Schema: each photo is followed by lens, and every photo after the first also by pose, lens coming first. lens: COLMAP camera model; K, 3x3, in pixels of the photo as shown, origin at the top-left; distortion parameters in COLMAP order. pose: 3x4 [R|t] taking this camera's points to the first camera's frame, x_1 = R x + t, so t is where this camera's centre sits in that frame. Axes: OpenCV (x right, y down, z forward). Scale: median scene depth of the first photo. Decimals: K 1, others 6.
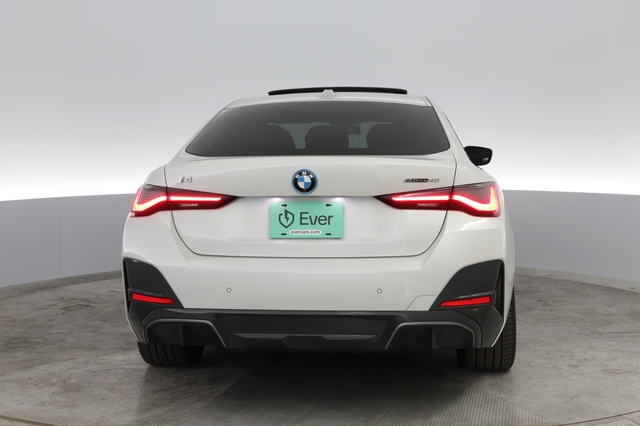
lens RADIAL K [[632.9, 0, 320.0], [0, 632.9, 213.0], [0, 0, 1]] dist [-0.003502, 0.003162]
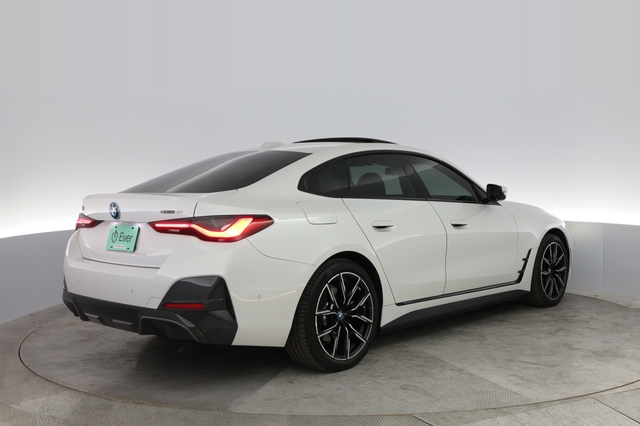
lens RADIAL K [[632.9, 0, 320.0], [0, 632.9, 213.0], [0, 0, 1]] dist [-0.003502, 0.003162]
pose [[0.794425, 0.021563, -0.606979, 1.205715], [-0.070672, 0.995863, -0.057118, 0.004852], [0.603236, 0.088273, 0.792663, 0.128470]]
